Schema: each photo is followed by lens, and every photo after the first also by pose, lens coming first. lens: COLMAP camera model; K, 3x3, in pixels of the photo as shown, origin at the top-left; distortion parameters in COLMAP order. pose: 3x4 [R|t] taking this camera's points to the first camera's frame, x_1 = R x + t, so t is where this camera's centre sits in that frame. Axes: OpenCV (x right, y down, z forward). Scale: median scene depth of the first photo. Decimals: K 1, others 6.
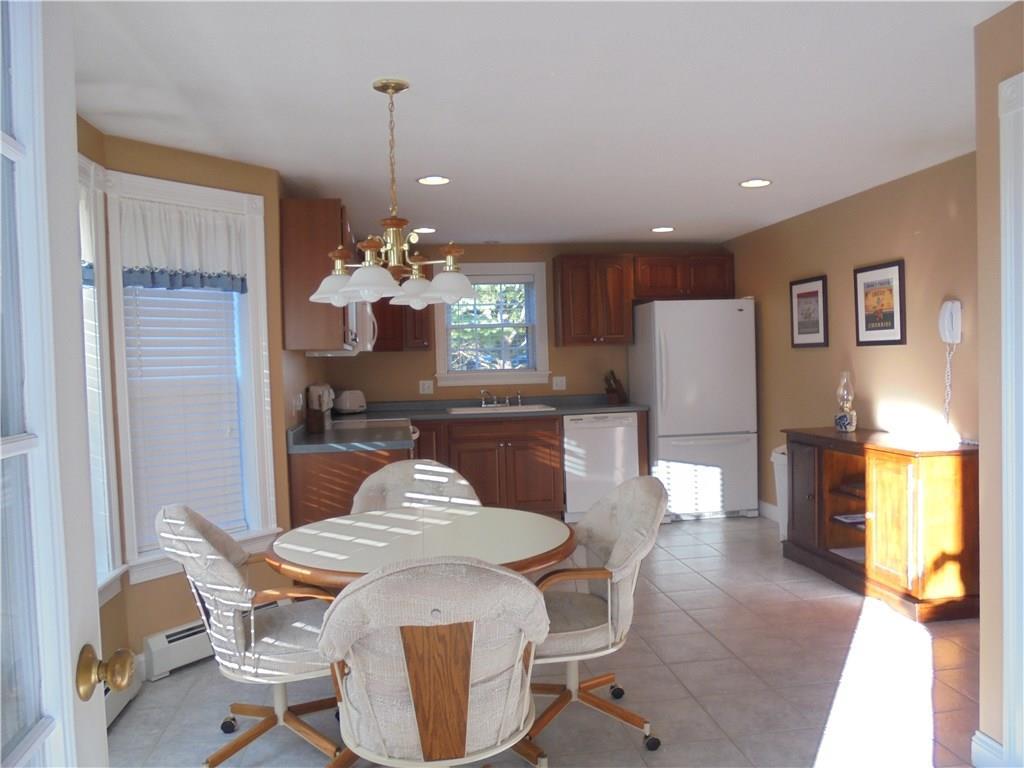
lens RADIAL K [[782.6, 0, 512.0], [0, 782.6, 384.0], [0, 0, 1]] dist [-0.092623, 0.074921]
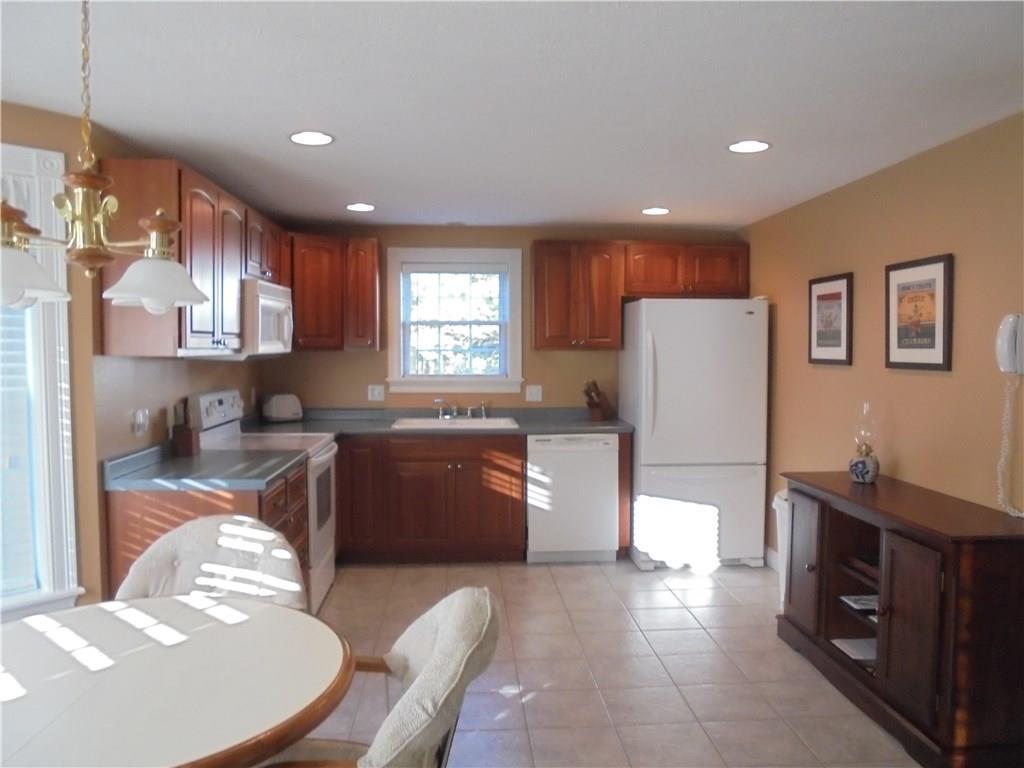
lens RADIAL K [[782.6, 0, 512.0], [0, 782.6, 384.0], [0, 0, 1]] dist [-0.092623, 0.074921]
pose [[0.996713, 0.032995, -0.073995, 0.114374], [-0.031819, 0.999349, 0.017020, -0.028341], [0.074509, -0.014610, 0.997113, 0.182283]]
